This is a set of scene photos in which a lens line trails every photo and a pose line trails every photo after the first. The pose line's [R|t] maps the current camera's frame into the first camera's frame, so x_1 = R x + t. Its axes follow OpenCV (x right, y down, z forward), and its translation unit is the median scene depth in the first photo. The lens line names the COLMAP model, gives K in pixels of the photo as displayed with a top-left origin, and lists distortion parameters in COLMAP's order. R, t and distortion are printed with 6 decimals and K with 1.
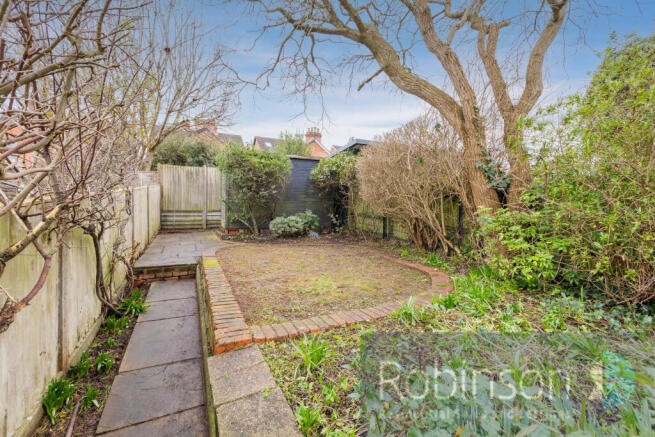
lens RADIAL K [[298.6, 0, 325.7], [0, 298.6, 214.9], [0, 0, 1]] dist [0.000608, -0.000497]
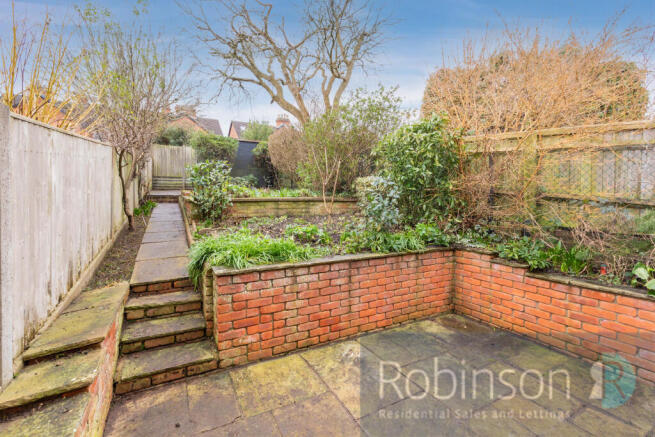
lens RADIAL K [[298.6, 0, 325.9], [0, 298.6, 202.4], [0, 0, 1]] dist [0.000608, -0.000497]
pose [[0.998345, 0.004381, 0.057348, 0.192524], [-0.005152, 0.999898, 0.013291, 0.085319], [-0.057284, -0.013565, 0.998266, -0.465789]]
